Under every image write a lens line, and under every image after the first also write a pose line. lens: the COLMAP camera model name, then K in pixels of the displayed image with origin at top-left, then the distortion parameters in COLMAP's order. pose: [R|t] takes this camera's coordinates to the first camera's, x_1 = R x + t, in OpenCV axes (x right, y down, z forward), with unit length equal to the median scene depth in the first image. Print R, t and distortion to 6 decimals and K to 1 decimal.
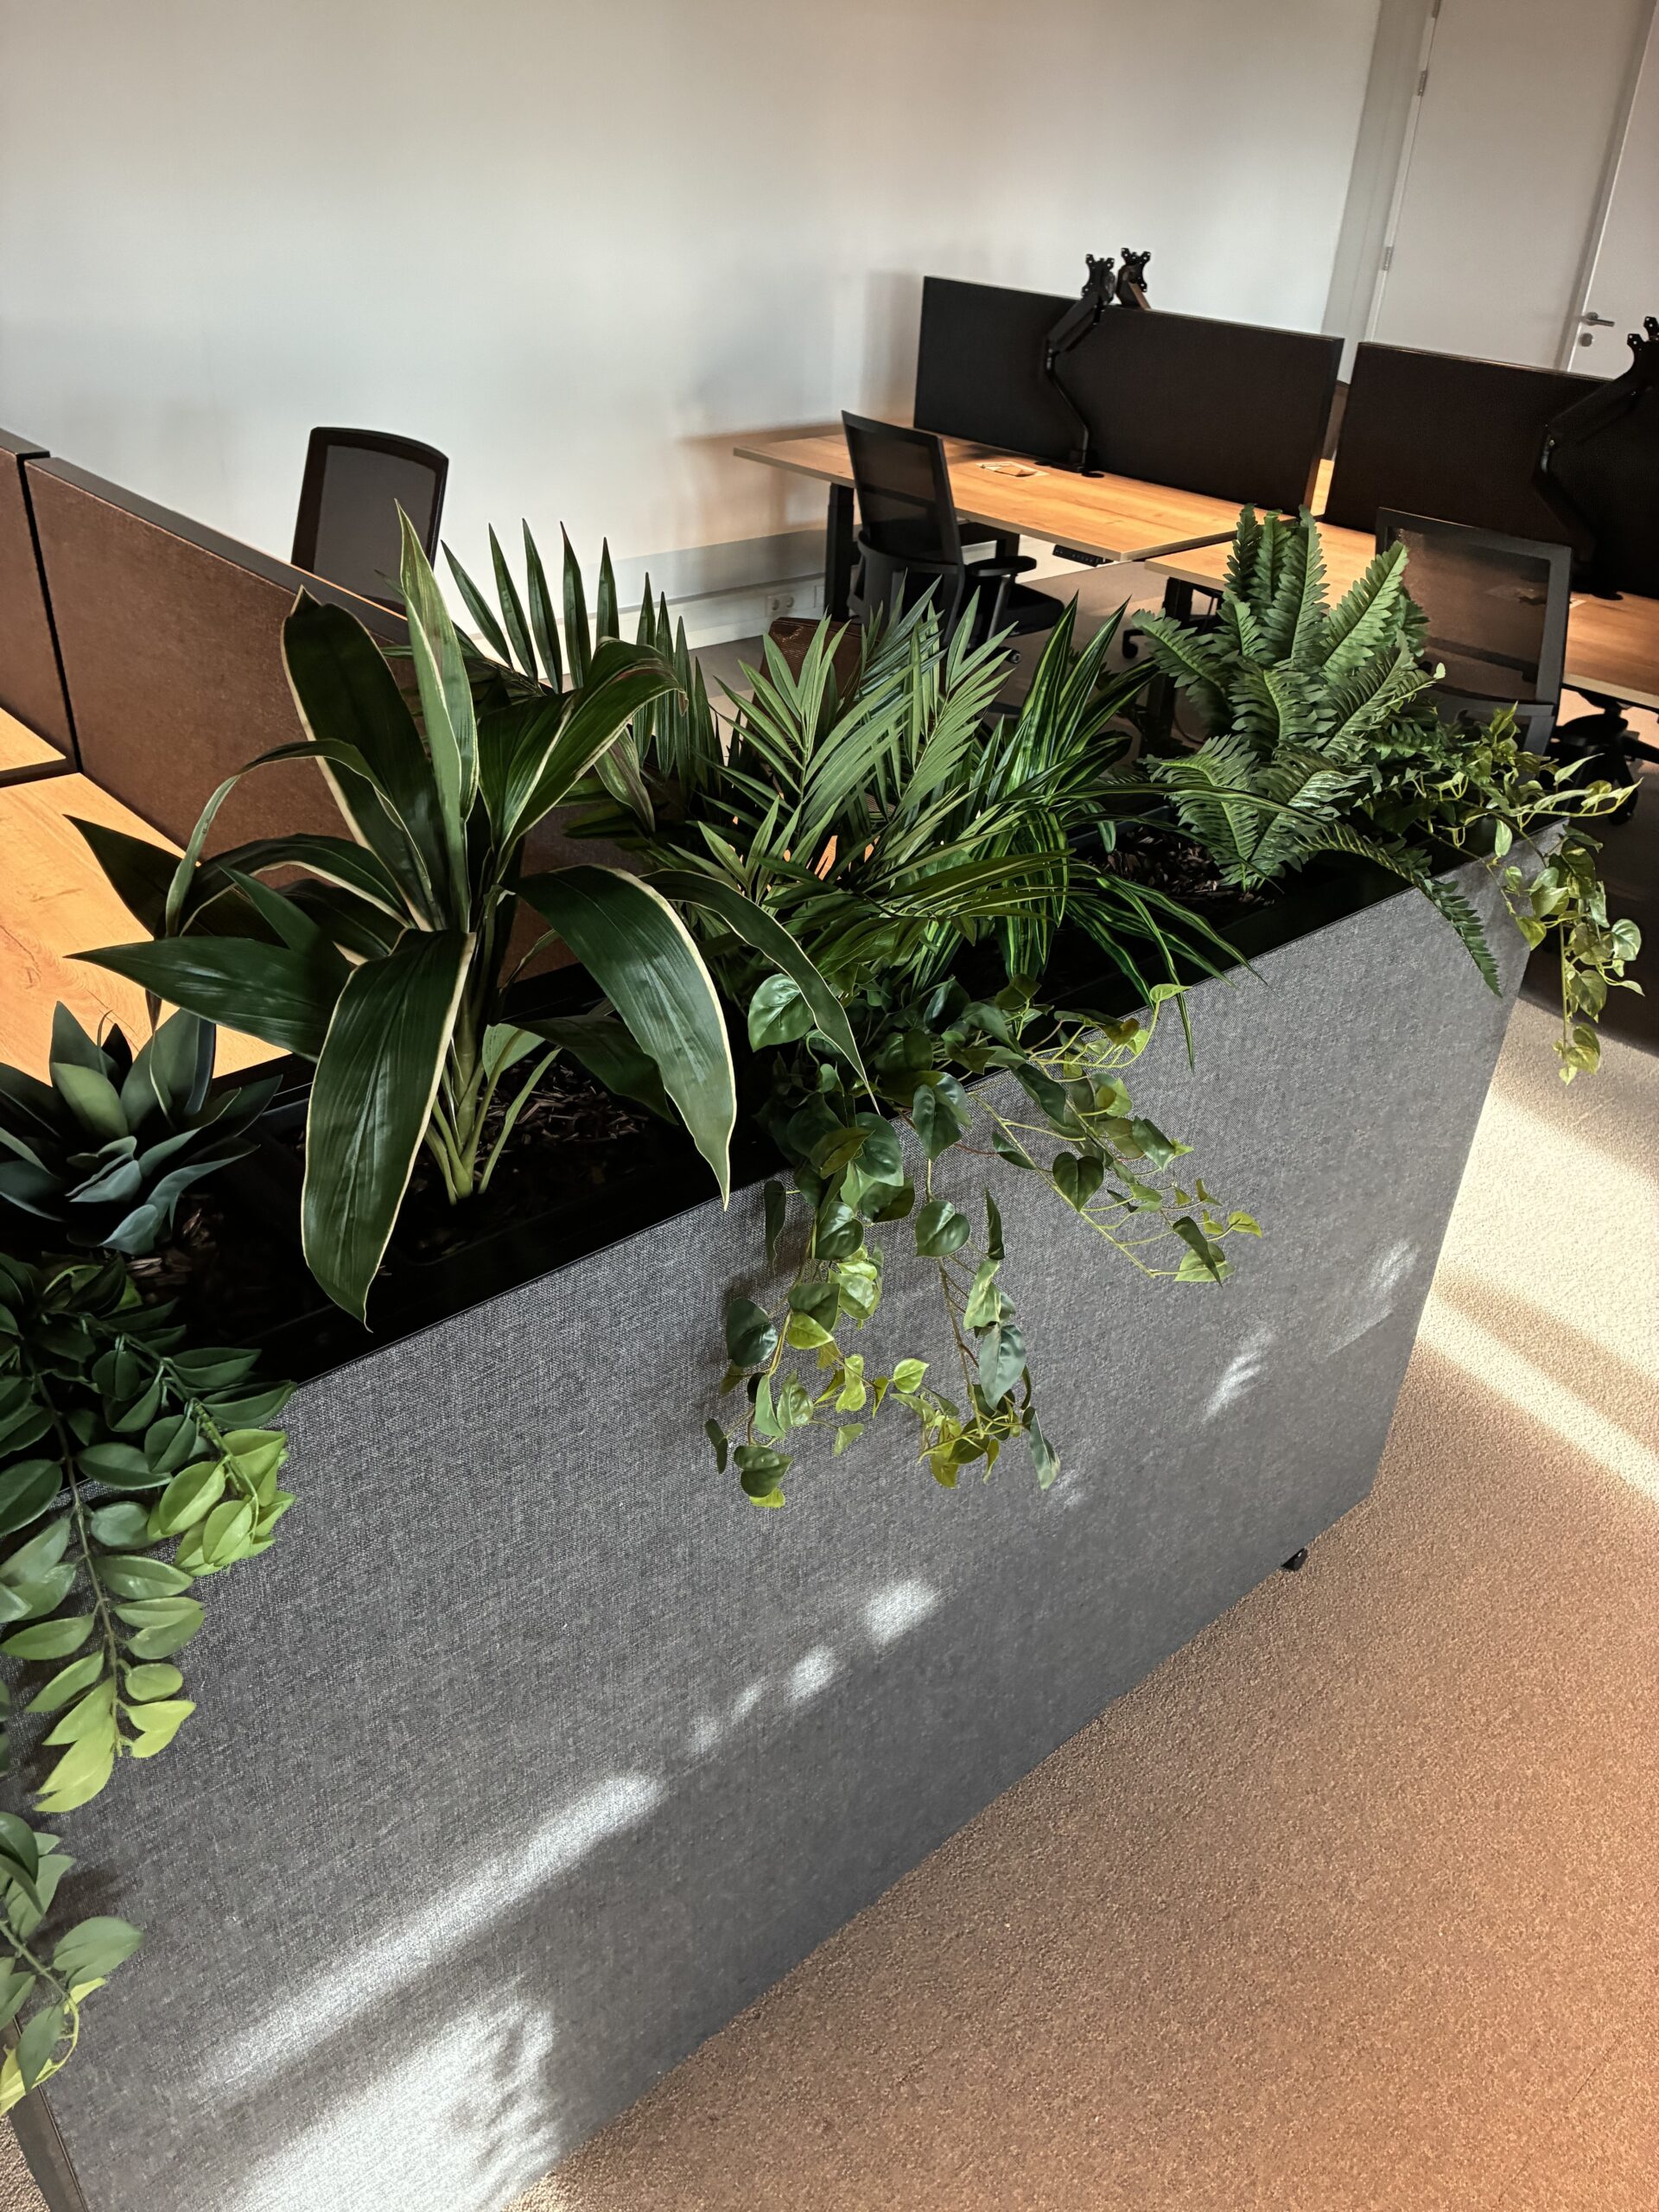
lens RADIAL K [[1653.3, 0, 829.5], [0, 1653.3, 1106.0], [0, 0, 1]] dist [0.024878, 0.004816]
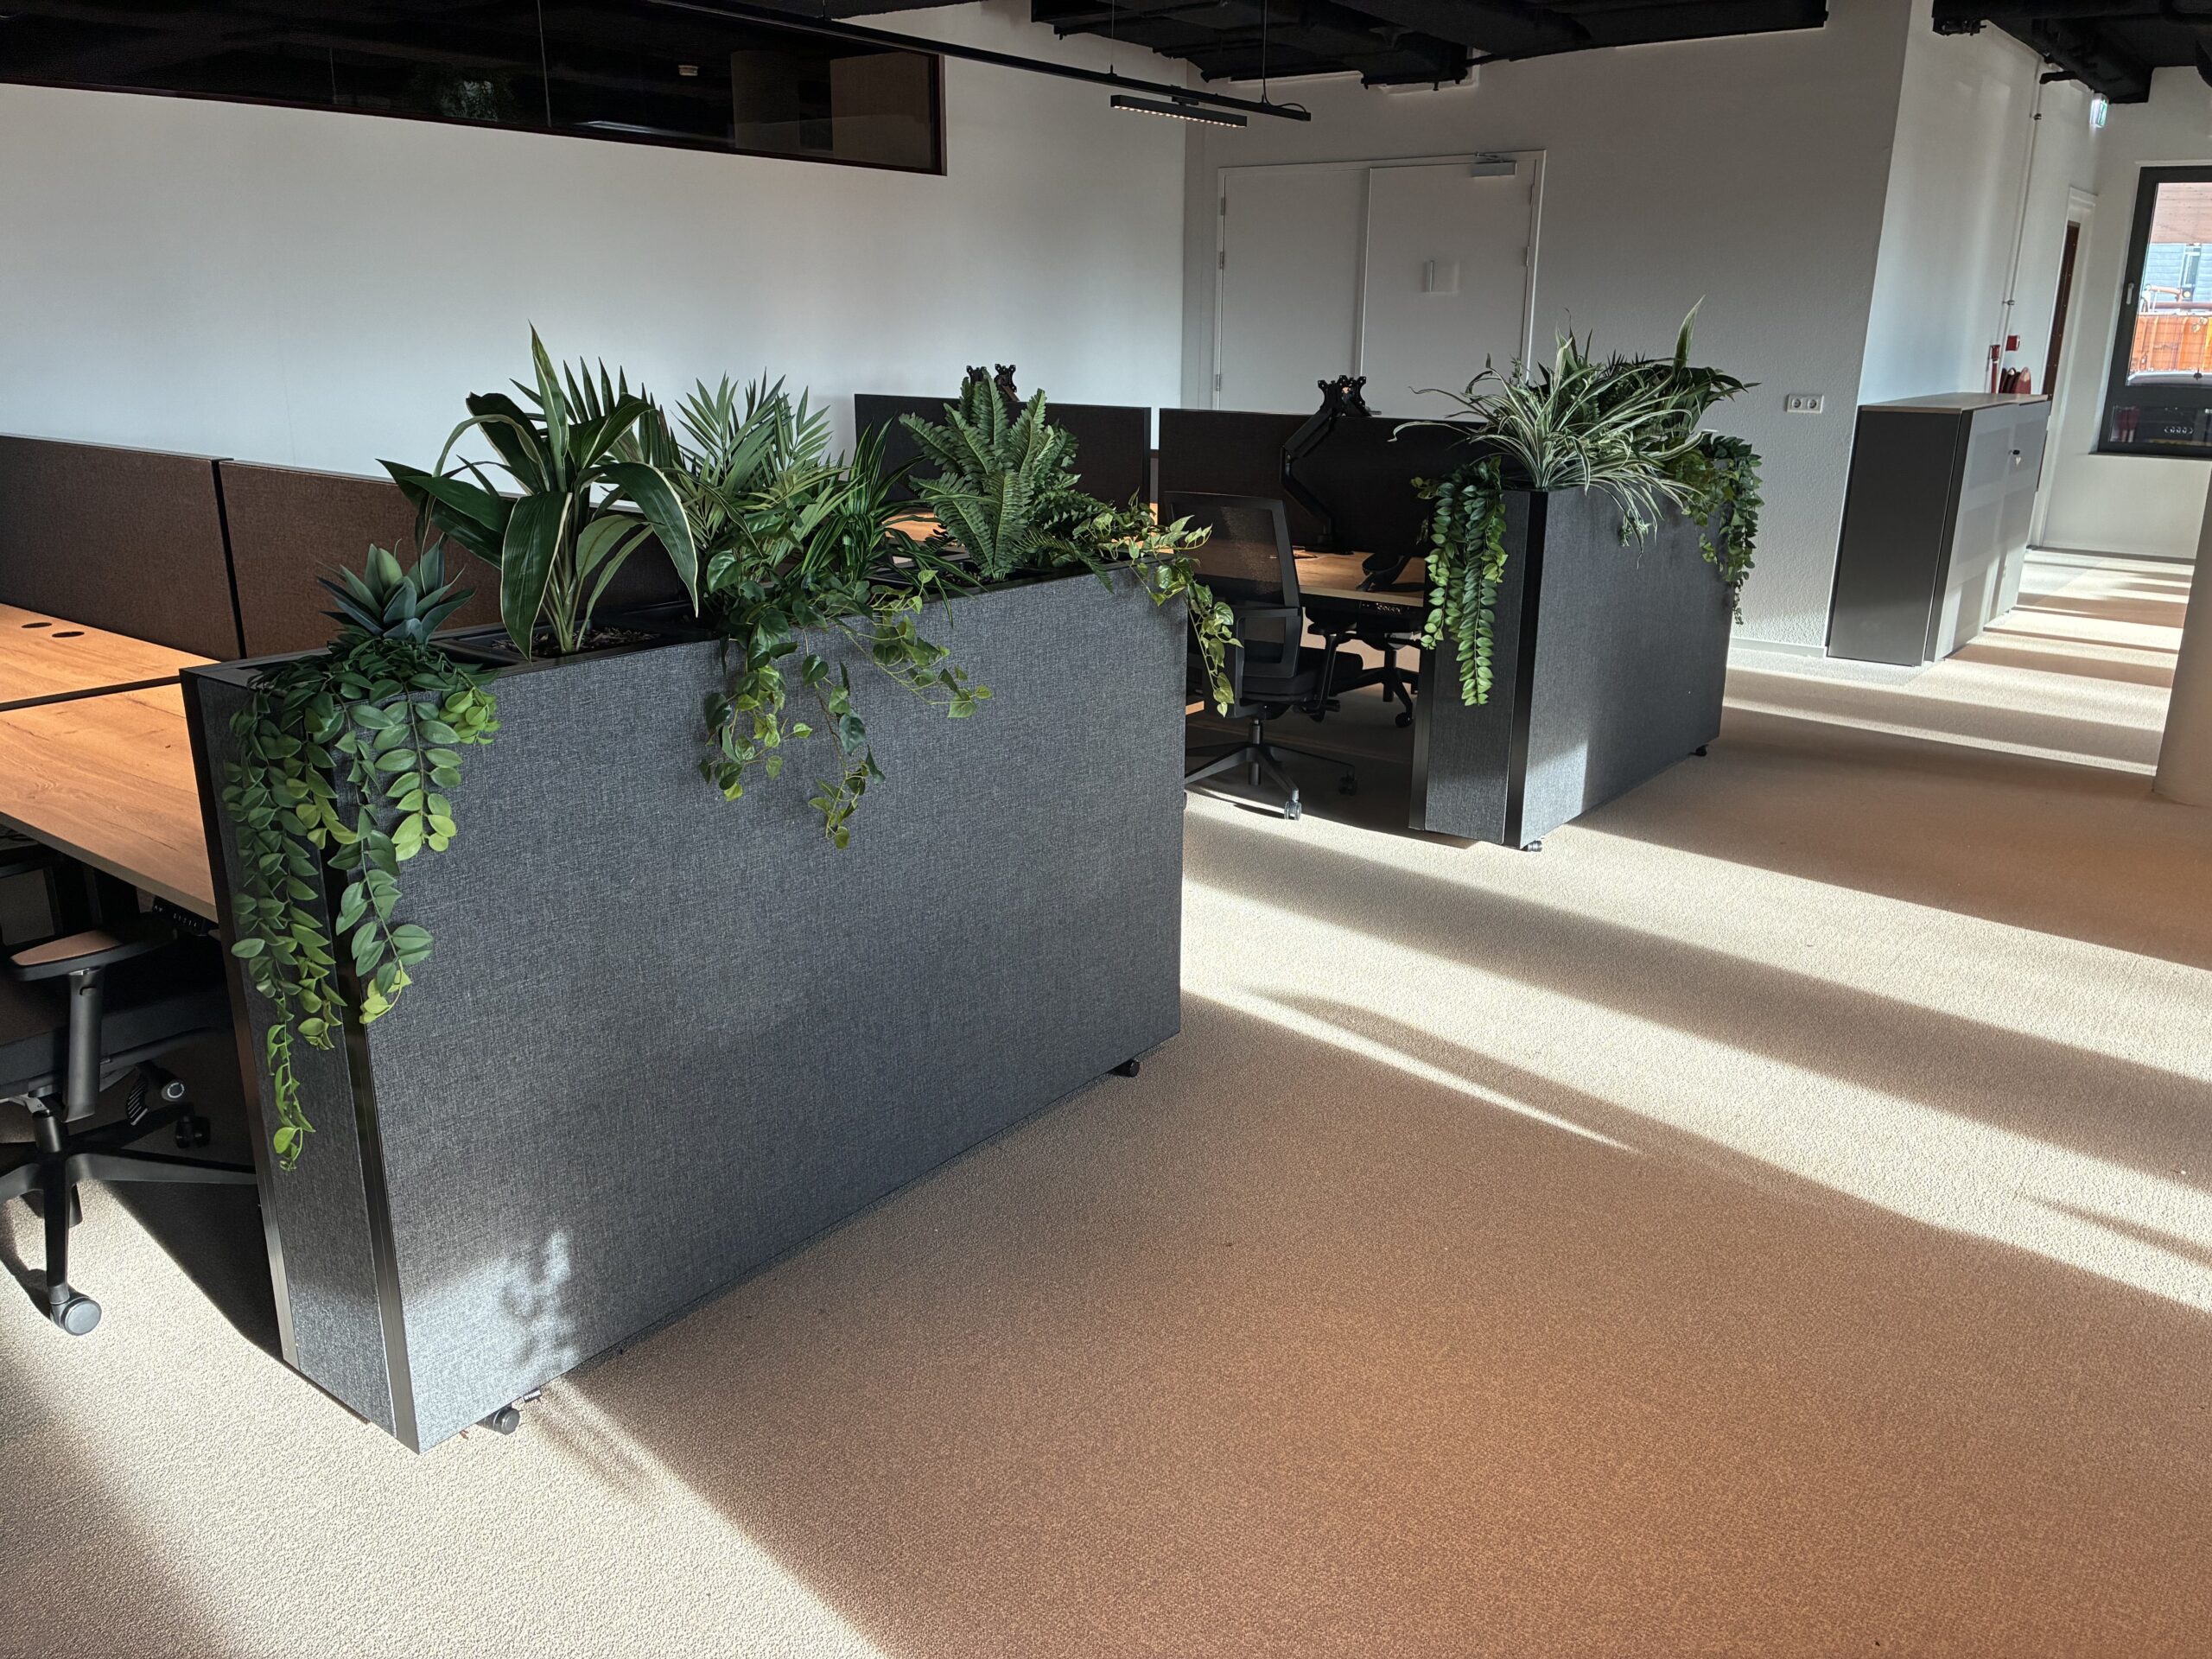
lens RADIAL K [[1653.3, 0, 1106.0], [0, 1653.3, 829.5], [0, 0, 1]] dist [0.024878, 0.004816]
pose [[0.983881, -0.092652, 0.152953, 0.092264], [0.127392, 0.963397, -0.235876, 0.785490], [-0.125500, 0.251559, 0.959671, -0.932701]]
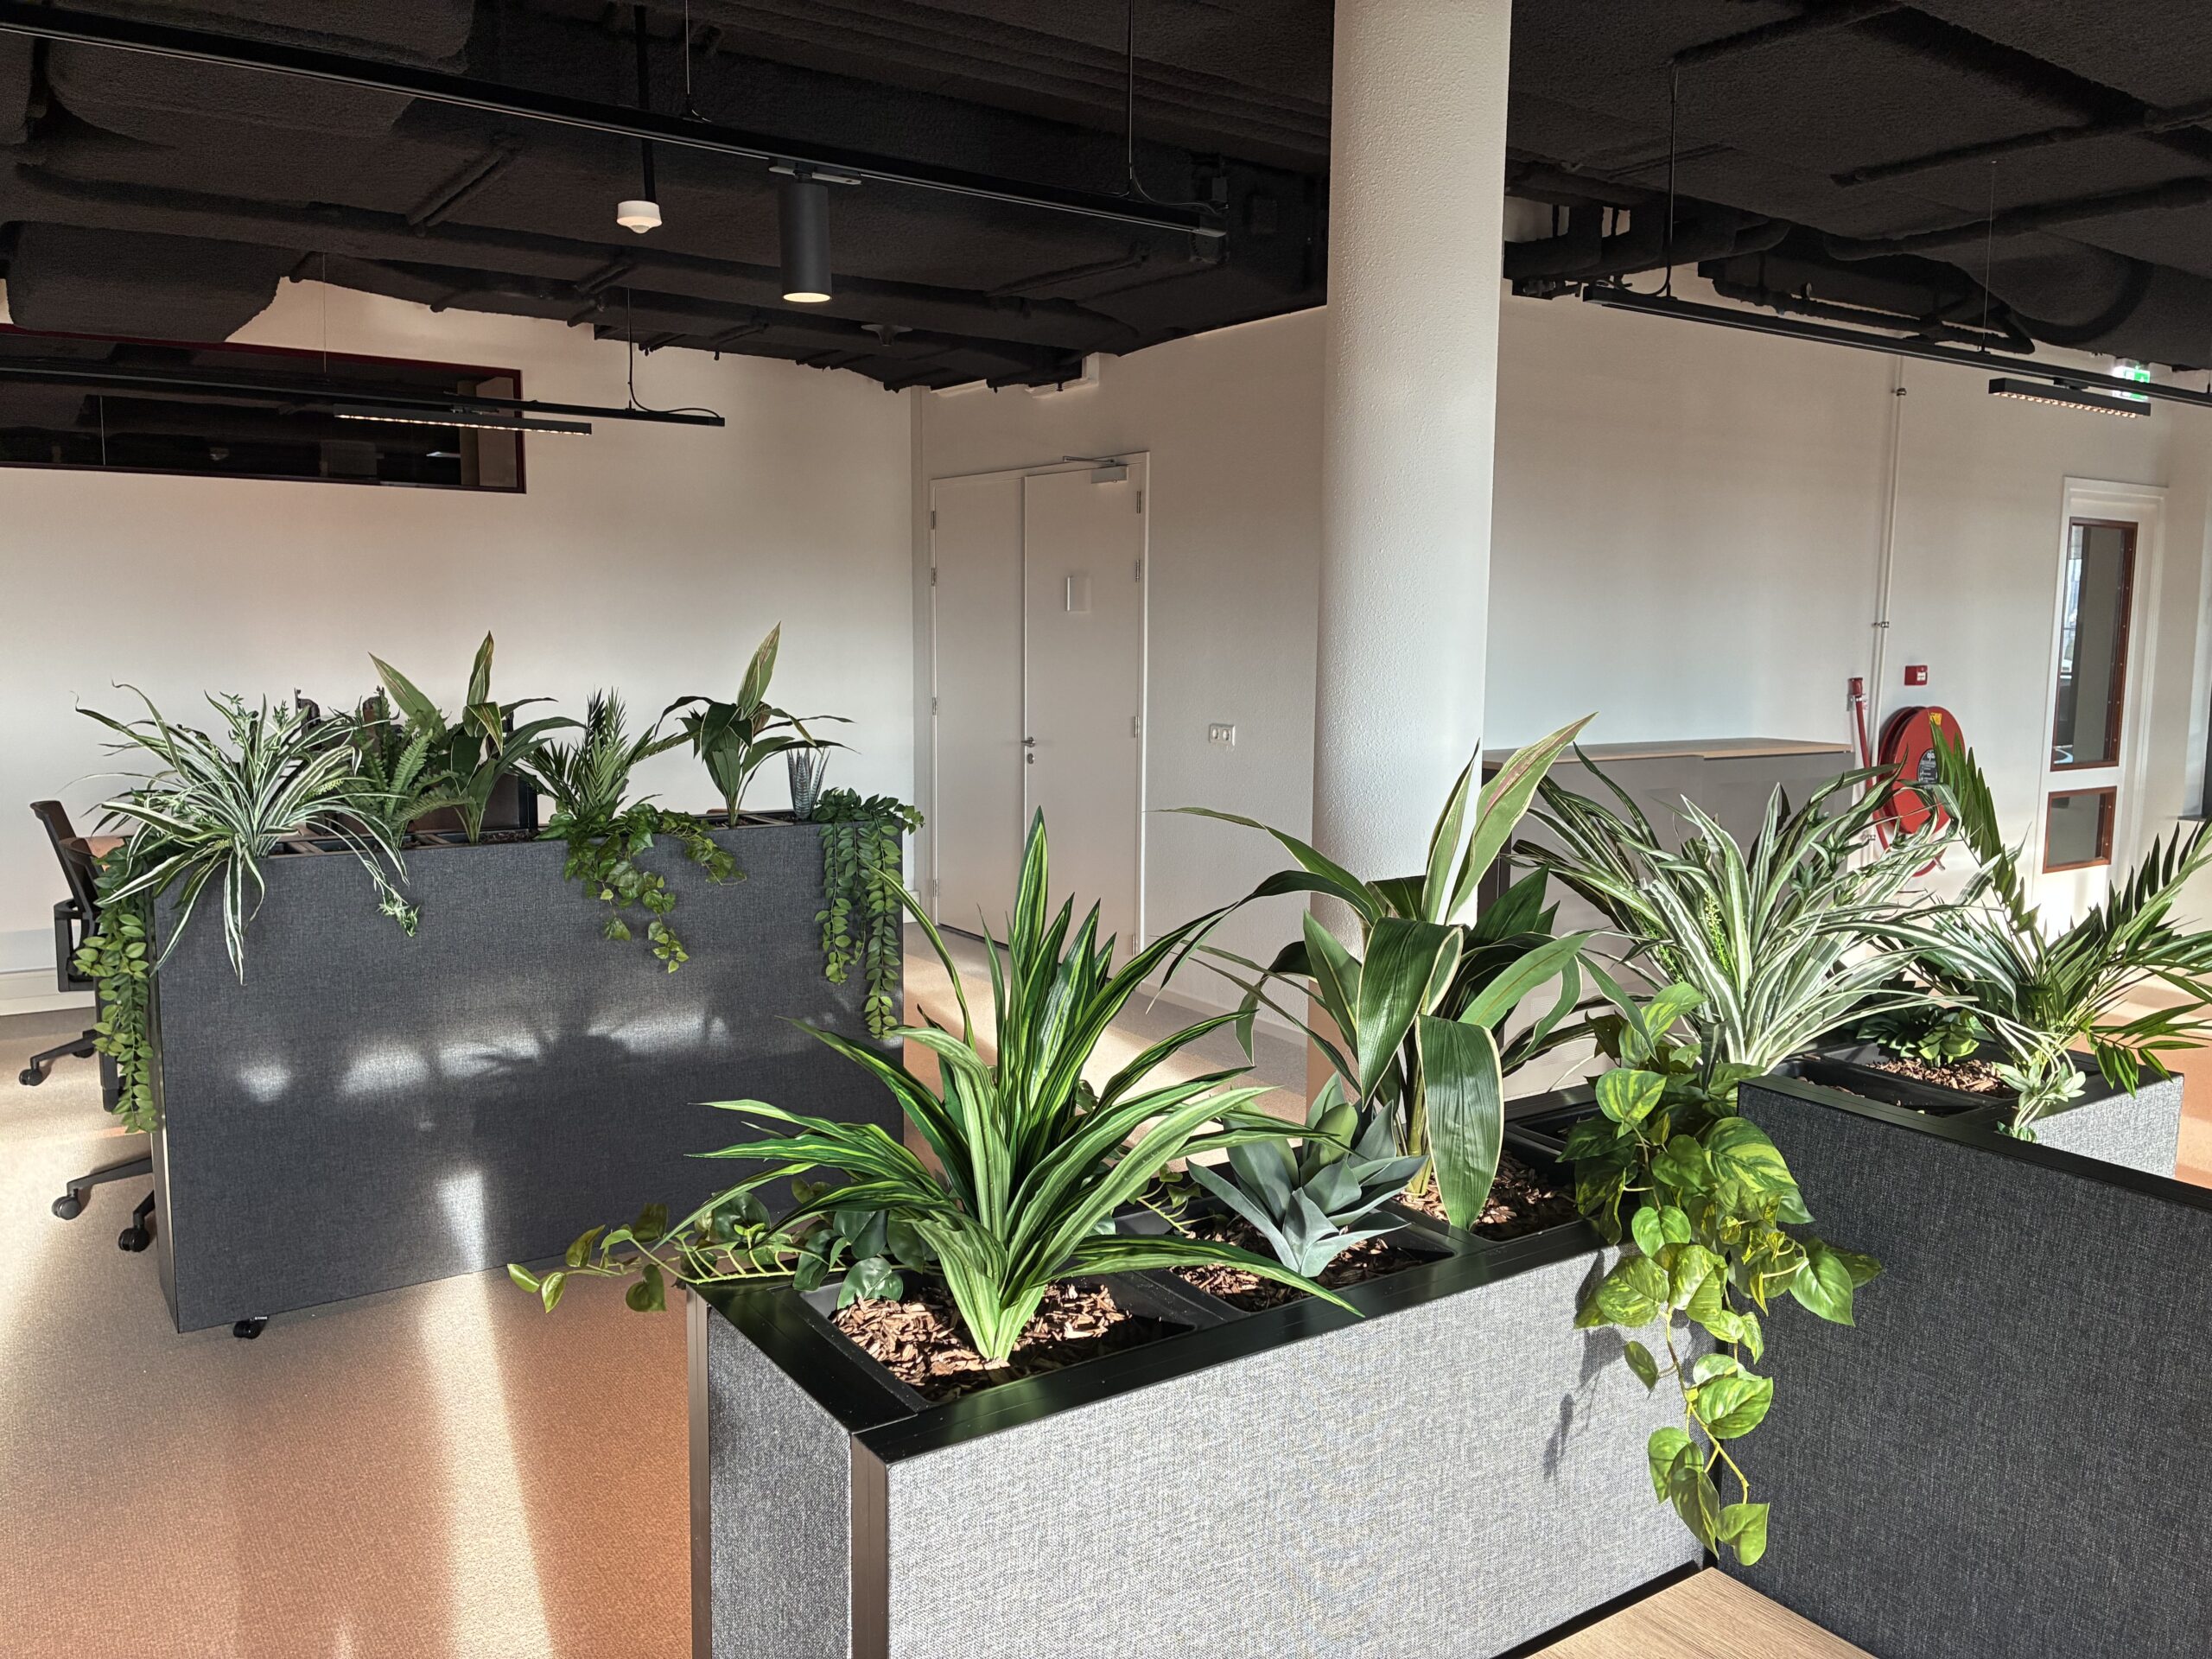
lens RADIAL K [[1653.3, 0, 1106.0], [0, 1653.3, 829.5], [0, 0, 1]] dist [0.024878, 0.004816]
pose [[0.990959, -0.026656, -0.131491, 3.785071], [-0.030782, 0.908751, -0.416203, 0.322050], [0.130587, 0.416487, 0.899714, 0.032732]]
